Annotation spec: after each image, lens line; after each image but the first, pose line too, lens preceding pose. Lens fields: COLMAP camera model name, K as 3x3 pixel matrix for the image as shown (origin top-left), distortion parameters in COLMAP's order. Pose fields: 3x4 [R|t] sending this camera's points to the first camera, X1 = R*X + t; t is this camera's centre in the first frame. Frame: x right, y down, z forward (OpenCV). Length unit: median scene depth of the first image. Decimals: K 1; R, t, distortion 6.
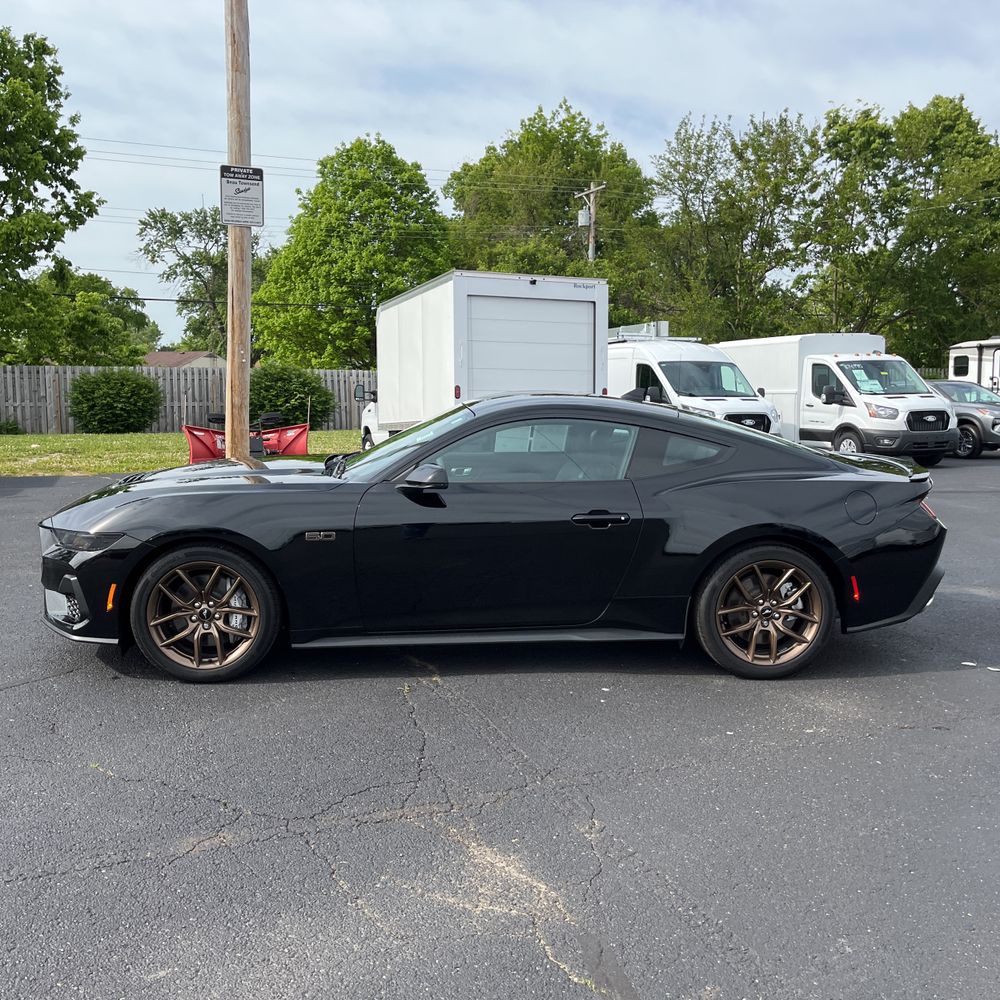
lens RADIAL K [[972.7, 0, 483.1], [0, 972.7, 498.5], [0, 0, 1]] dist [0.043669, -0.013649]
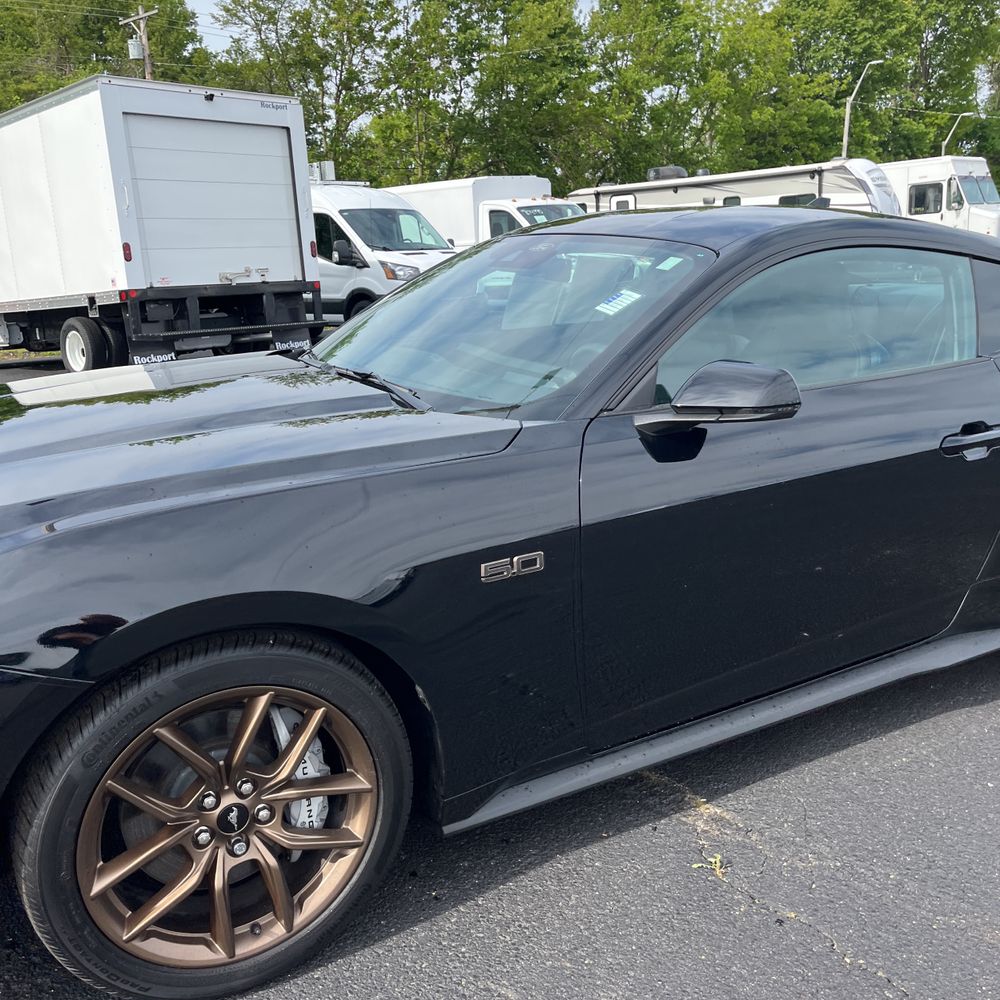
lens RADIAL K [[1006.9, 0, 498.3], [0, 1006.9, 498.0], [0, 0, 1]] dist [0.053730, -0.053047]
pose [[0.909547, -0.137122, 0.392329, -0.148630], [0.086234, 0.985725, 0.144601, -0.022374], [-0.406557, -0.097690, 0.908388, 0.280941]]
